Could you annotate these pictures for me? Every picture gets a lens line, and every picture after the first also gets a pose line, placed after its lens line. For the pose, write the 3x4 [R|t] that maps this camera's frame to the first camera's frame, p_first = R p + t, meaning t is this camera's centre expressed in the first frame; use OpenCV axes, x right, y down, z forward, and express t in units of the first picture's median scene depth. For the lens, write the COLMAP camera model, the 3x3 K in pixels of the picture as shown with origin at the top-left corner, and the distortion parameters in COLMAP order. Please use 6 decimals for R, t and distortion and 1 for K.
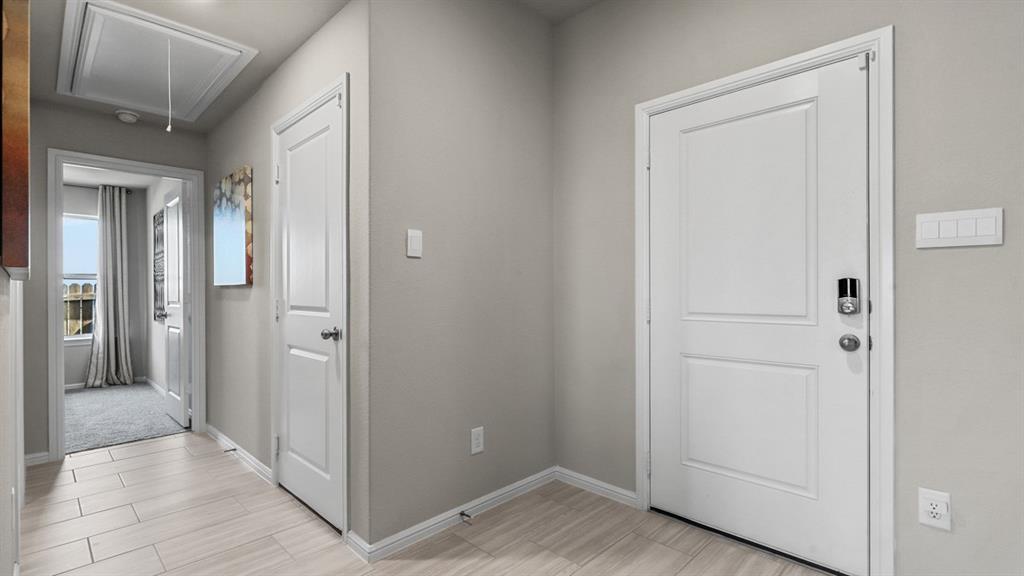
lens RADIAL K [[467.0, 0, 510.8], [0, 467.0, 293.9], [0, 0, 1]] dist [0.002525, 0.000163]
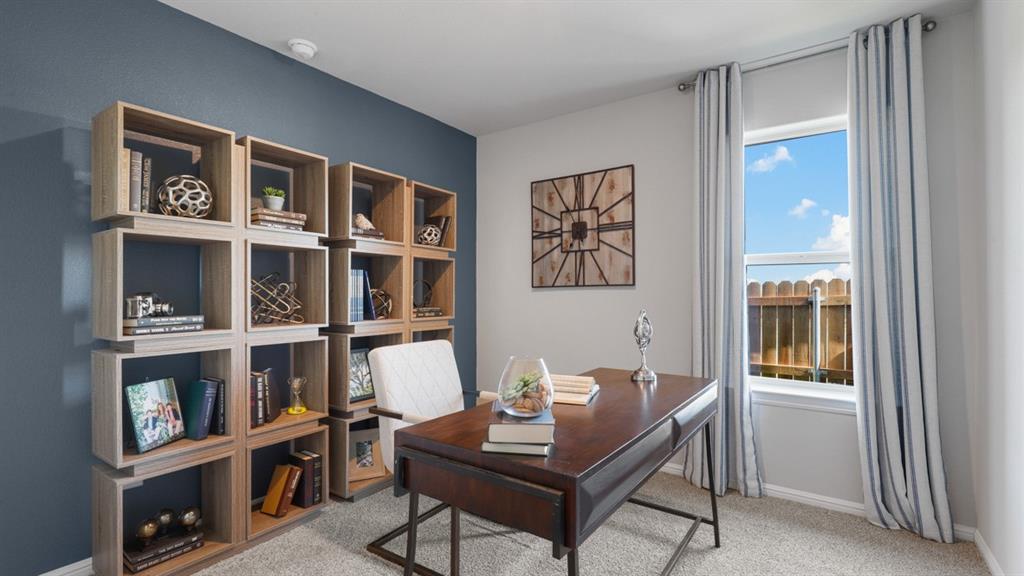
lens RADIAL K [[467.0, 0, 511.0], [0, 467.0, 285.4], [0, 0, 1]] dist [0.002525, 0.000163]
pose [[0.175494, -0.012083, -0.984406, -0.508446], [0.006059, 0.999919, -0.011193, -0.011946], [0.984462, -0.004000, 0.175553, 0.603780]]
